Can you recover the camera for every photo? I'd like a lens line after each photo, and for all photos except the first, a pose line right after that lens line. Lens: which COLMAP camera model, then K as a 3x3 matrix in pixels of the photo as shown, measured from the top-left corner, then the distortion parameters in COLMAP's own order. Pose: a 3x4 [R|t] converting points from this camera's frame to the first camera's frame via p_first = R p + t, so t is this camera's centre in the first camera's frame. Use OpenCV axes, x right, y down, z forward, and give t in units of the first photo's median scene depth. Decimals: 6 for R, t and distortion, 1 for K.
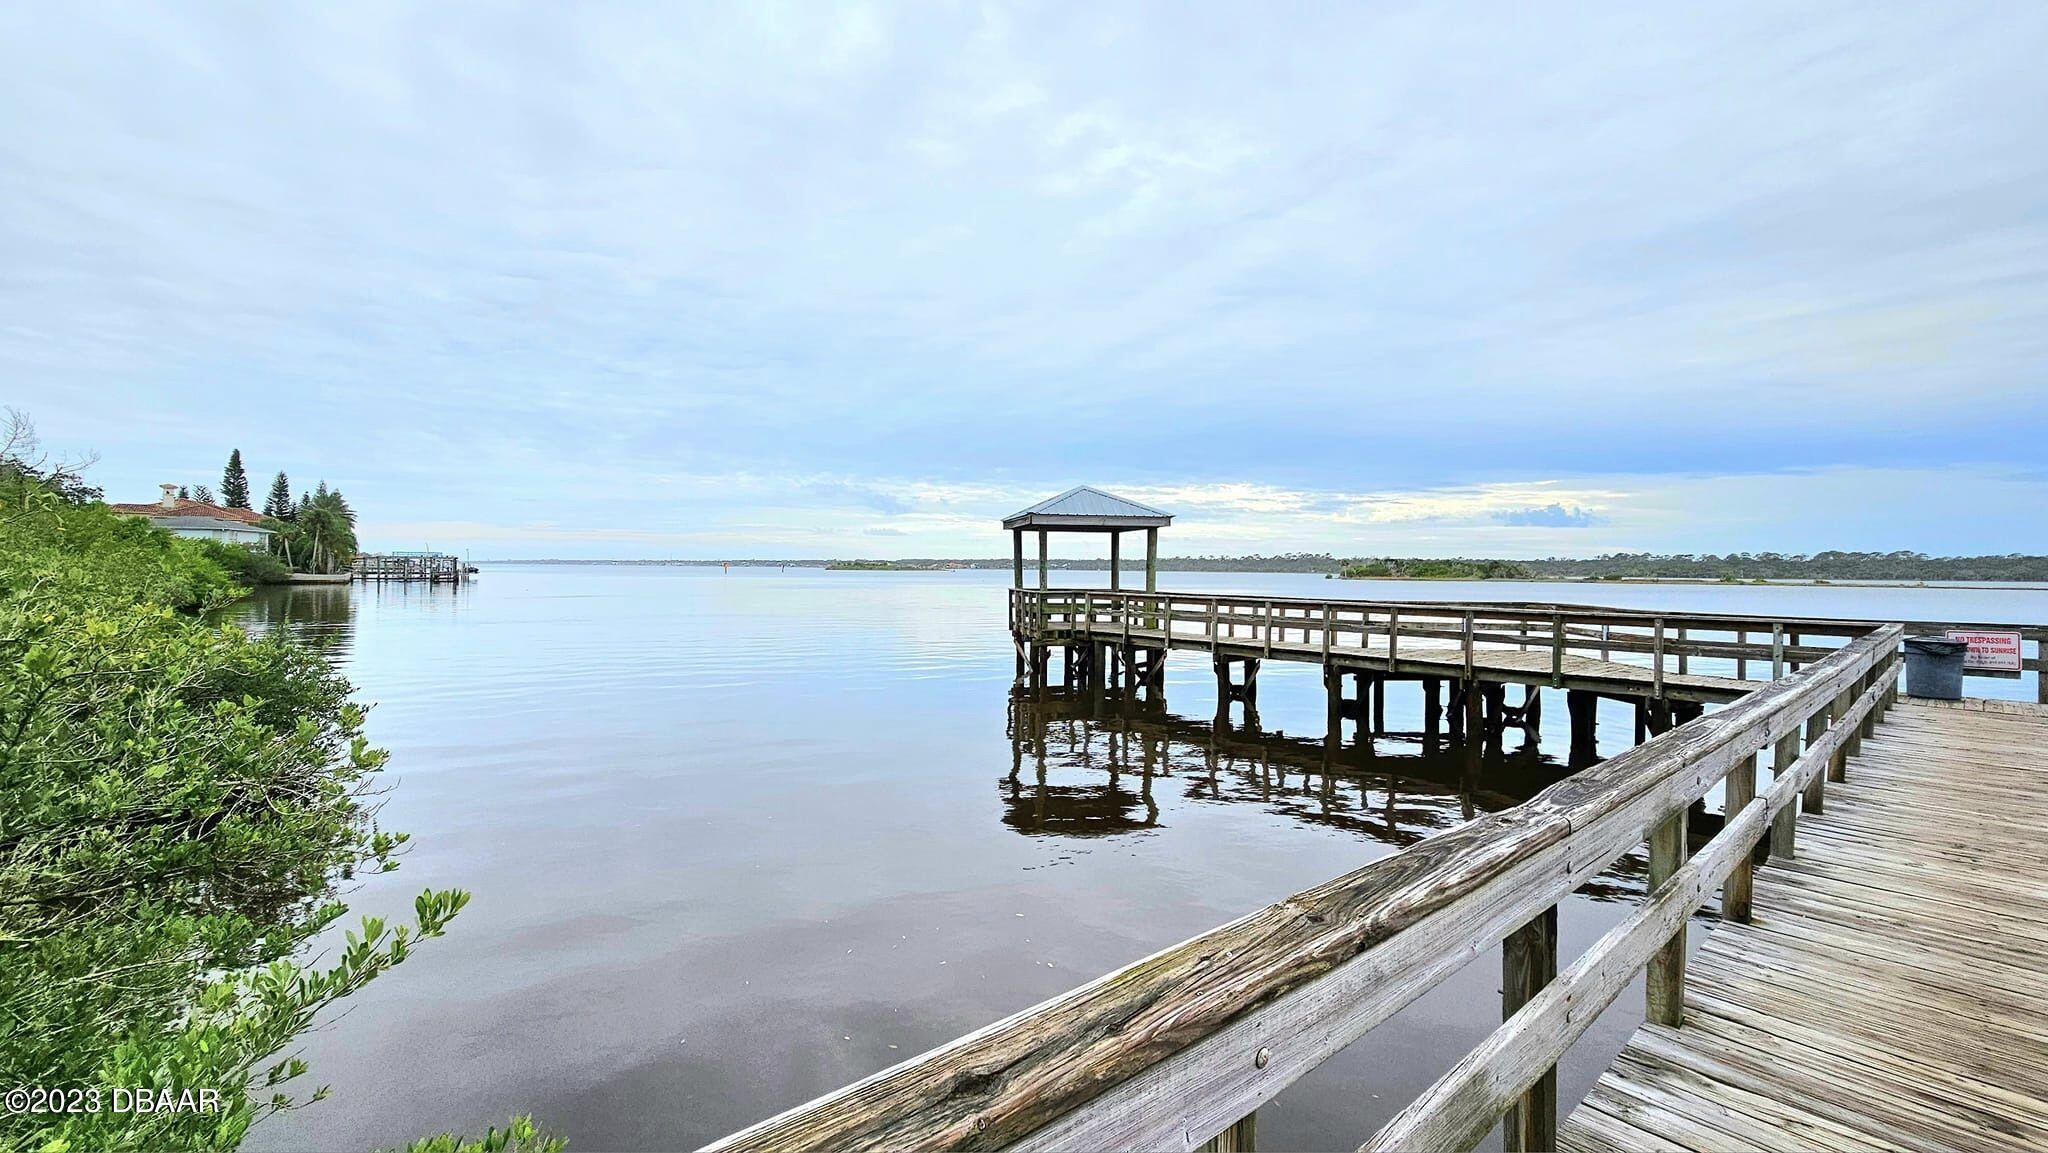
lens RADIAL K [[836.0, 0, 1024.0], [0, 836.0, 576.5], [0, 0, 1]] dist [-0.002115, -0.000995]
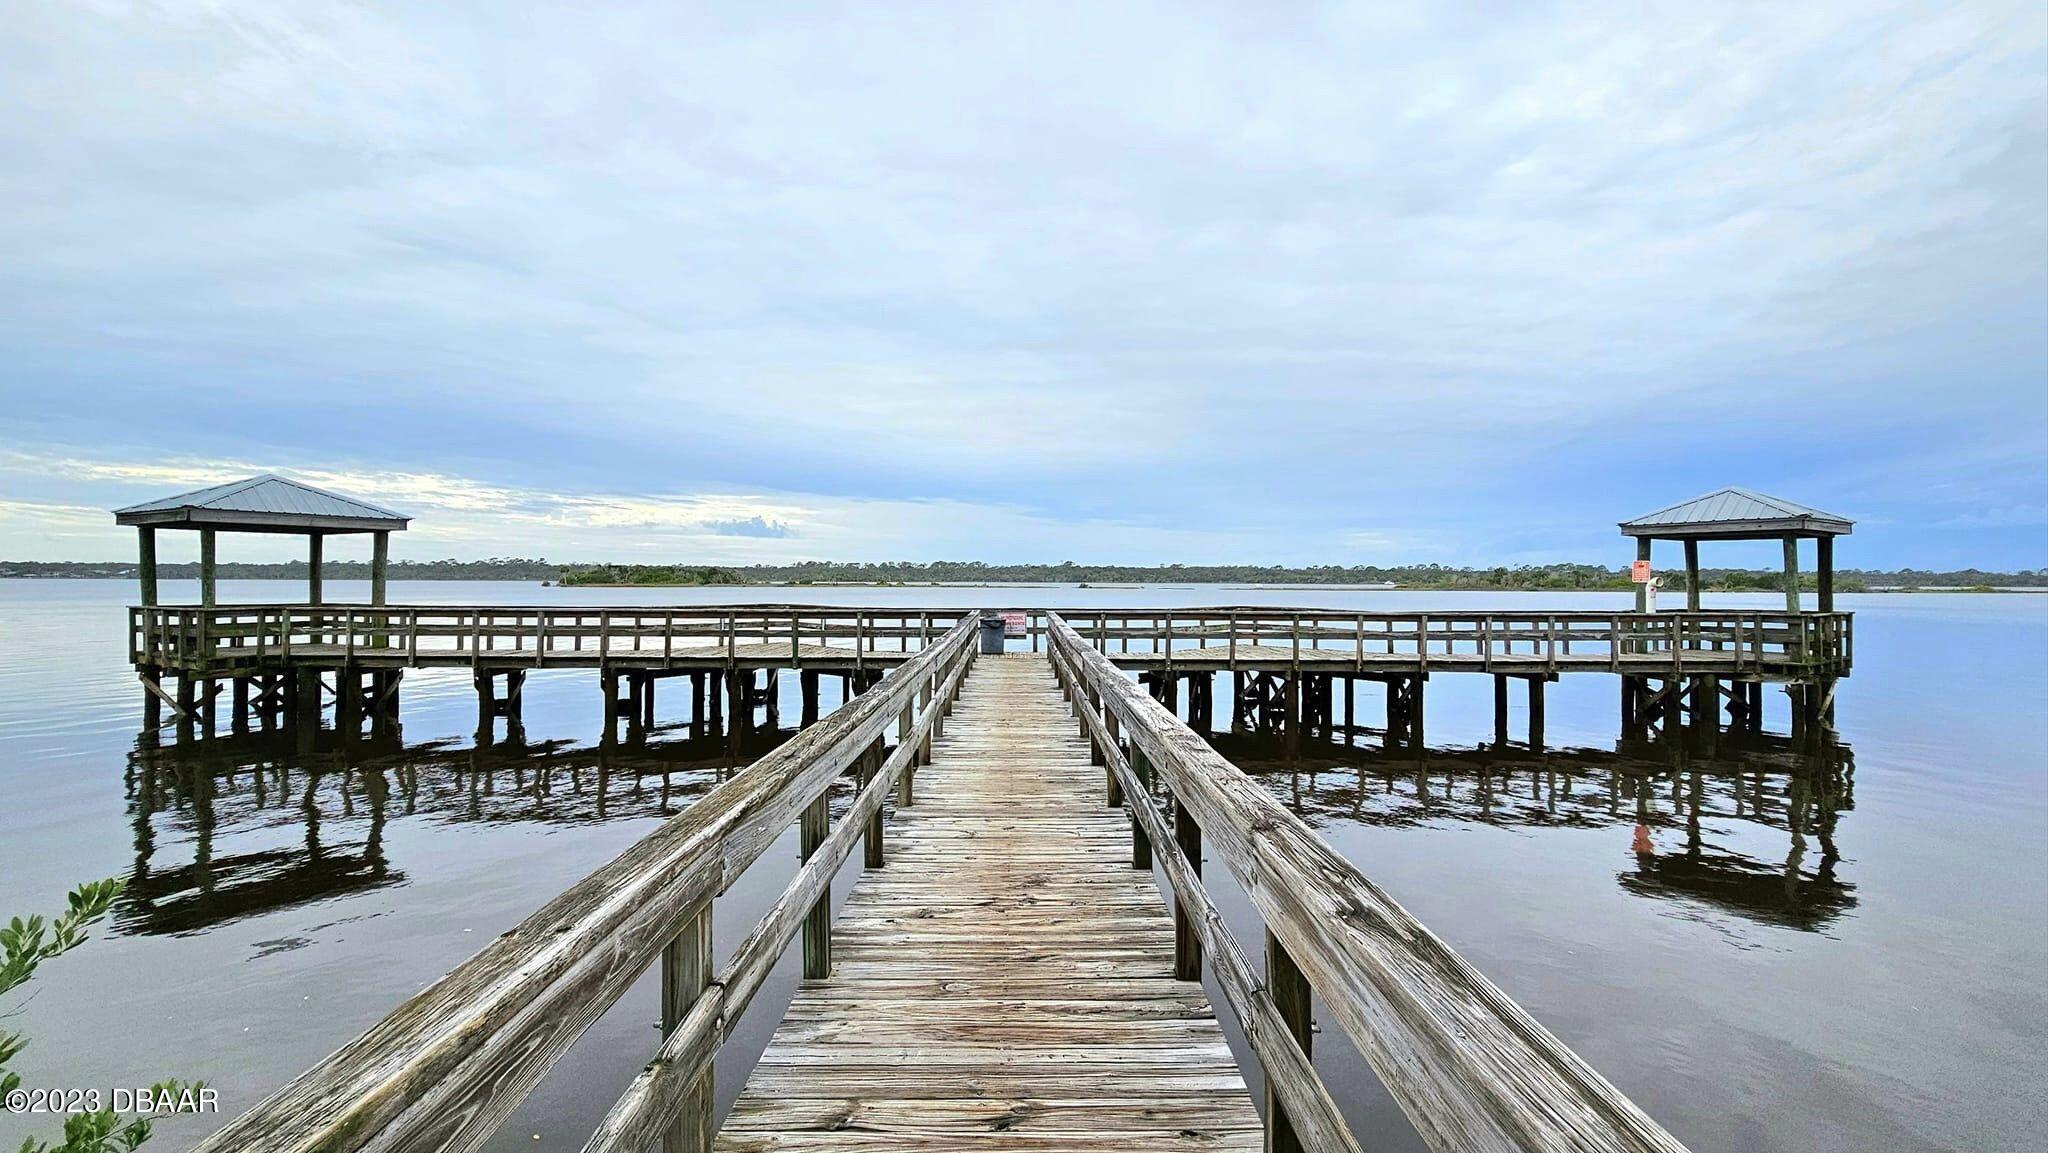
lens RADIAL K [[836.0, 0, 1024.0], [0, 836.0, 576.5], [0, 0, 1]] dist [-0.002115, -0.000995]
pose [[0.645490, -0.004193, 0.763757, -0.092018], [0.010159, 0.999944, -0.003096, -0.001880], [-0.763701, 0.009757, 0.645496, -0.082741]]
